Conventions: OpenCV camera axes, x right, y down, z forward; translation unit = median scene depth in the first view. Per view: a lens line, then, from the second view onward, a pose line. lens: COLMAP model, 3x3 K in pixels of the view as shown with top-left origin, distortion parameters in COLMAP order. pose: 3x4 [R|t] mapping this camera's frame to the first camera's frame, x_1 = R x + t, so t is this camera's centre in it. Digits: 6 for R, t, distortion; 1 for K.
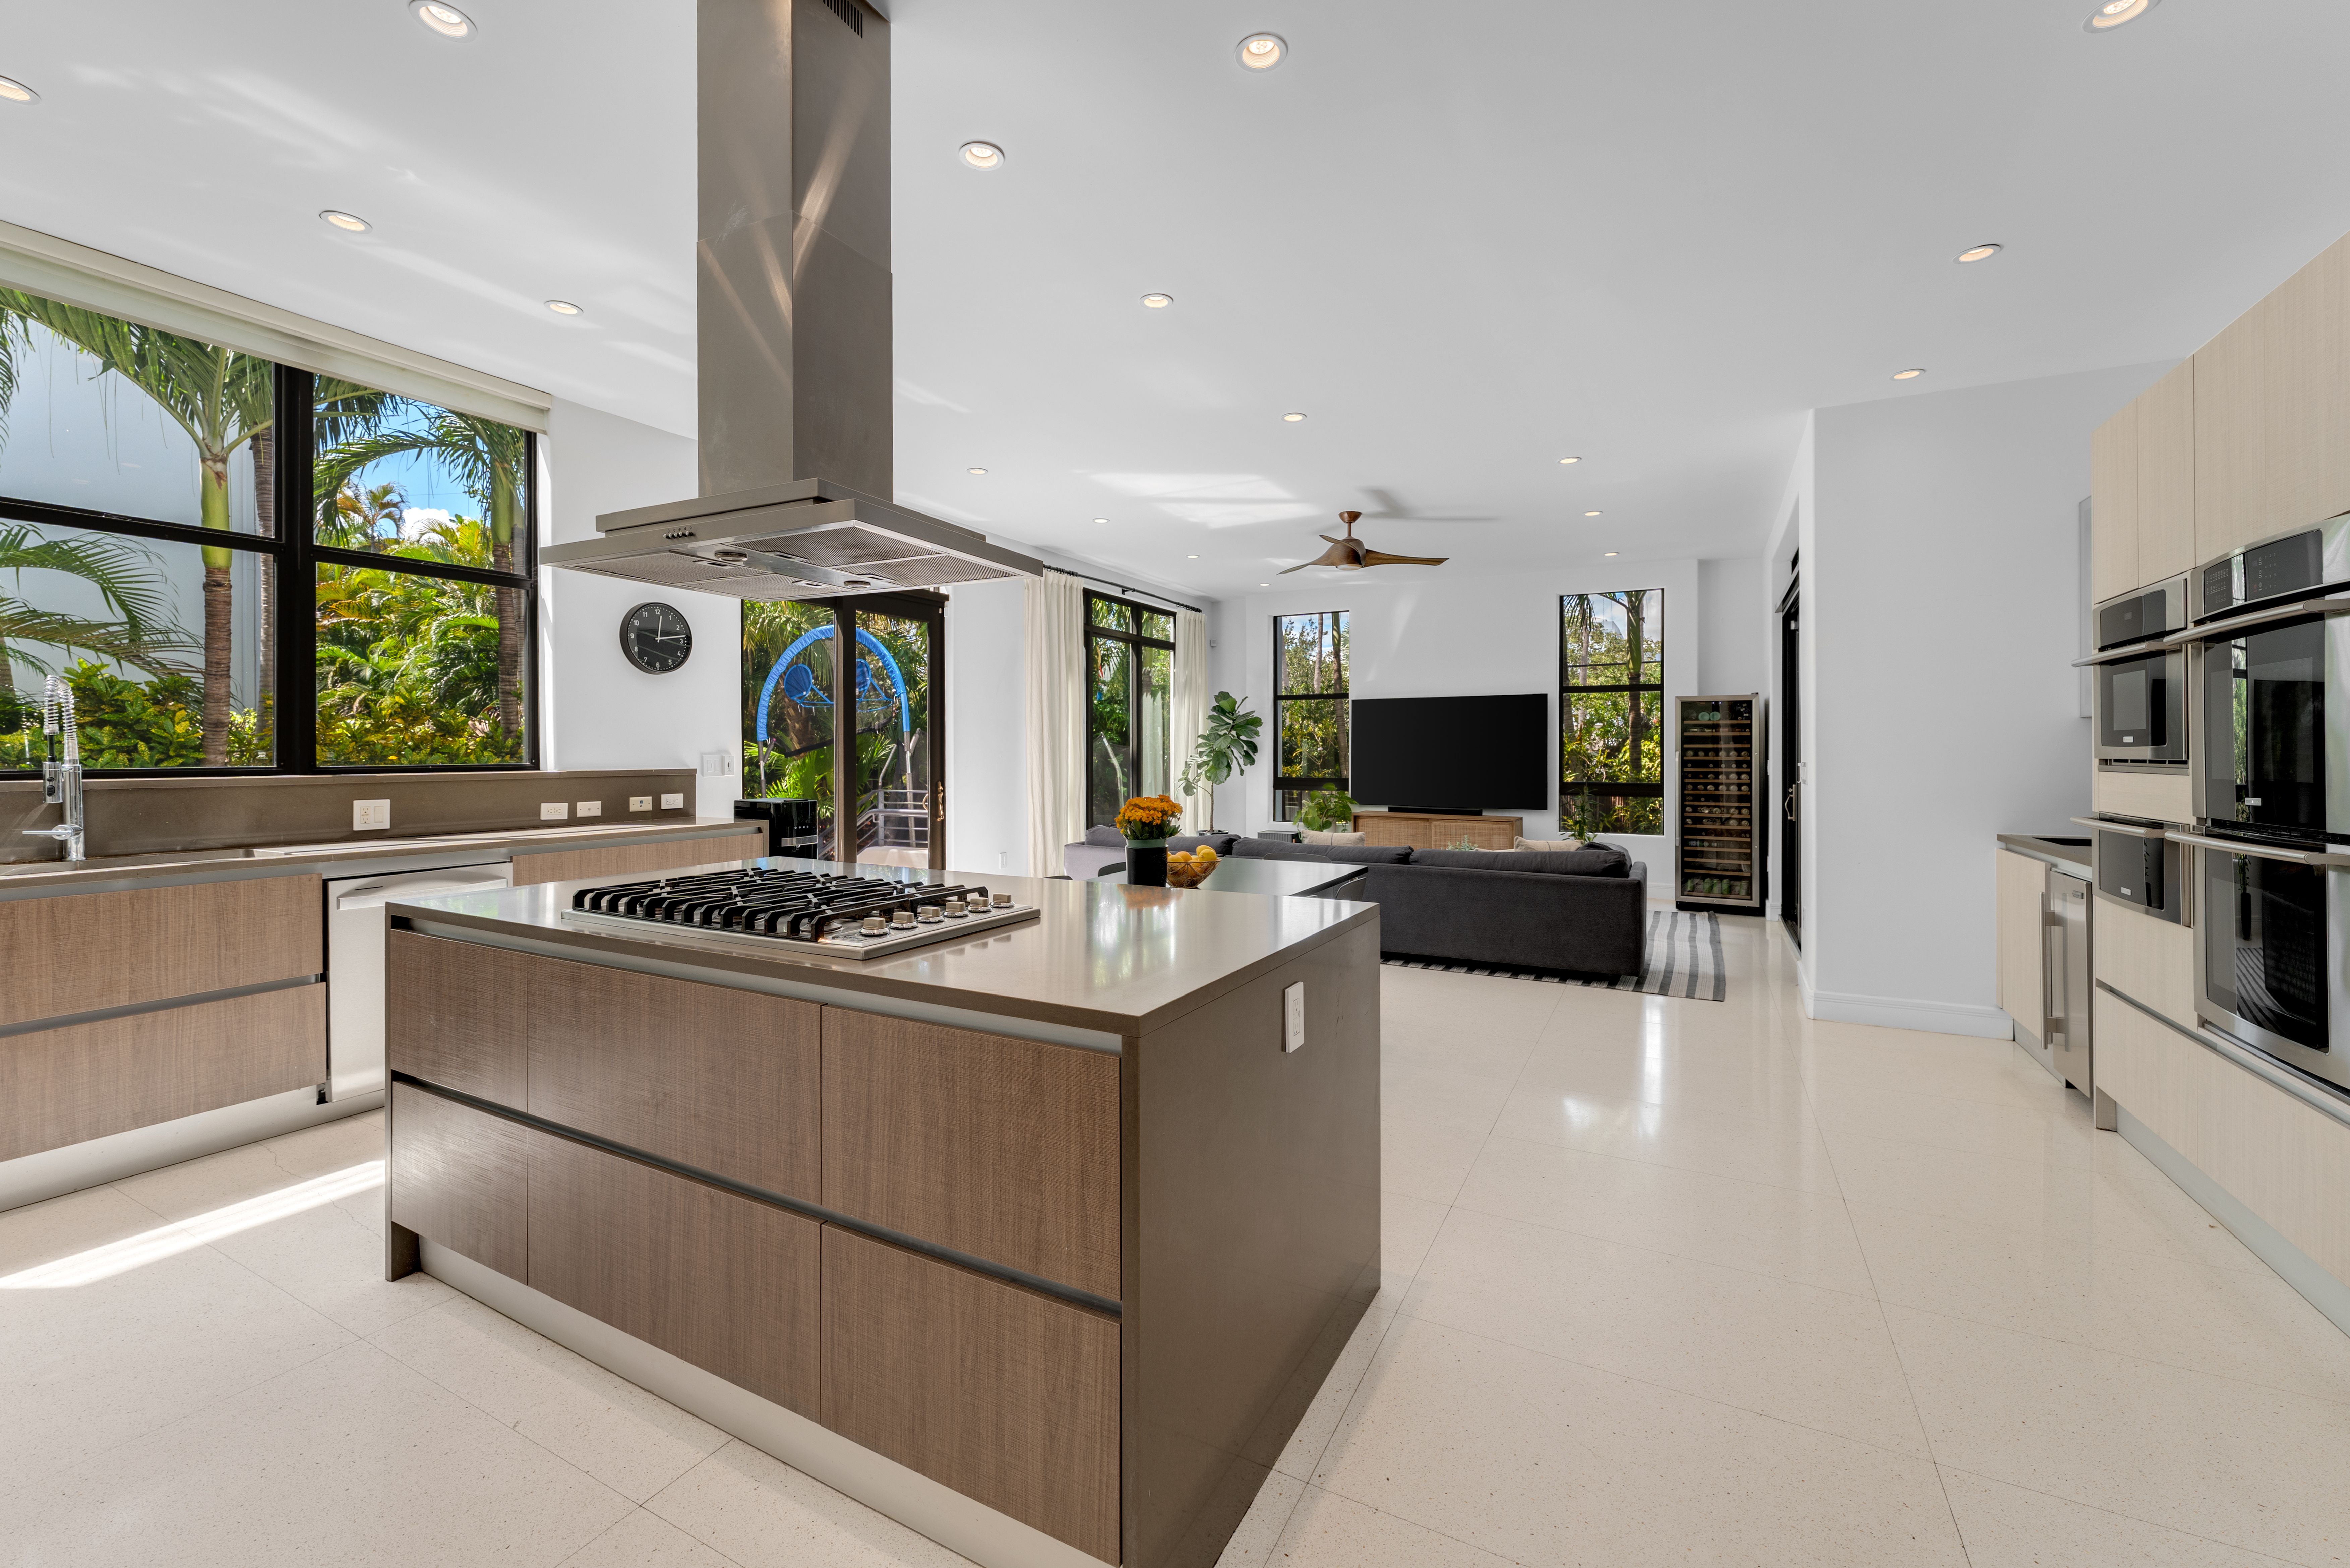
lens RADIAL K [[963.1, 0, 1173.8], [0, 963.1, 765.4], [0, 0, 1]] dist [0.002678, 0.000180]
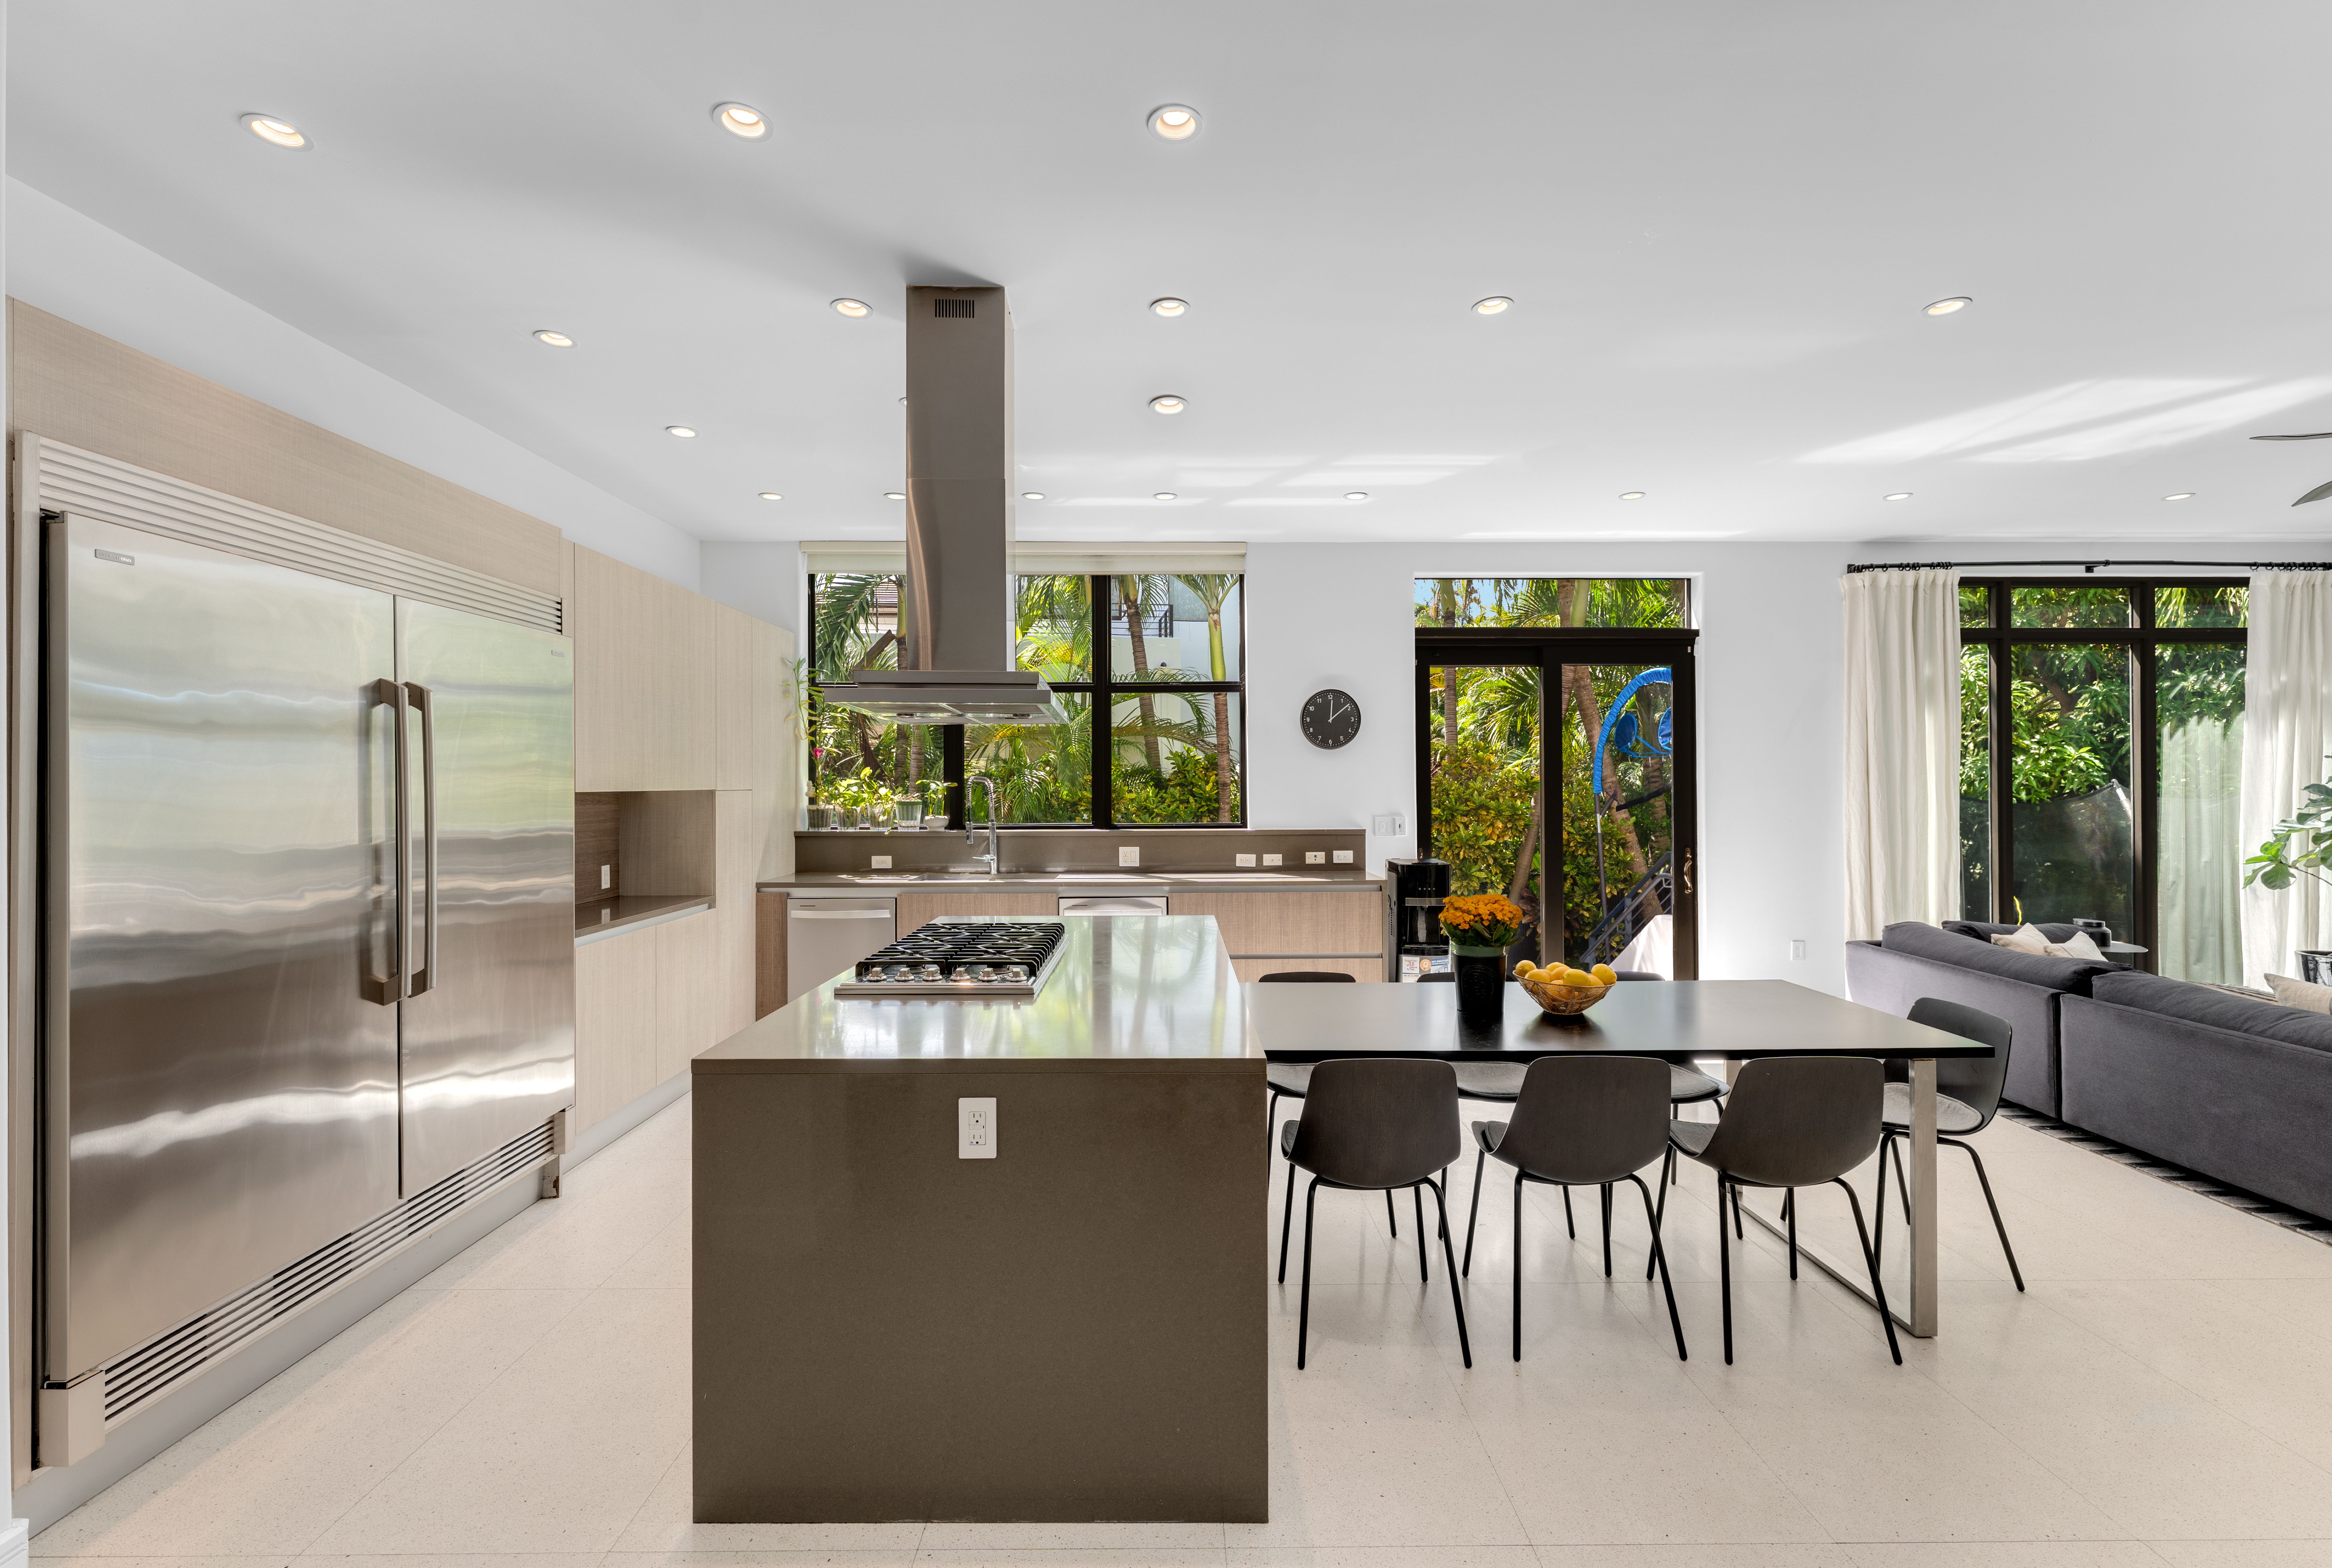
lens RADIAL K [[965.6, 0, 1167.2], [0, 965.6, 778.3], [0, 0, 1]] dist [-0.024395, -0.000218]
pose [[0.477611, -0.006829, -0.878545, 0.416500], [-0.009641, 0.999869, -0.013013, -0.041882], [0.878519, 0.014685, 0.477482, 0.258793]]
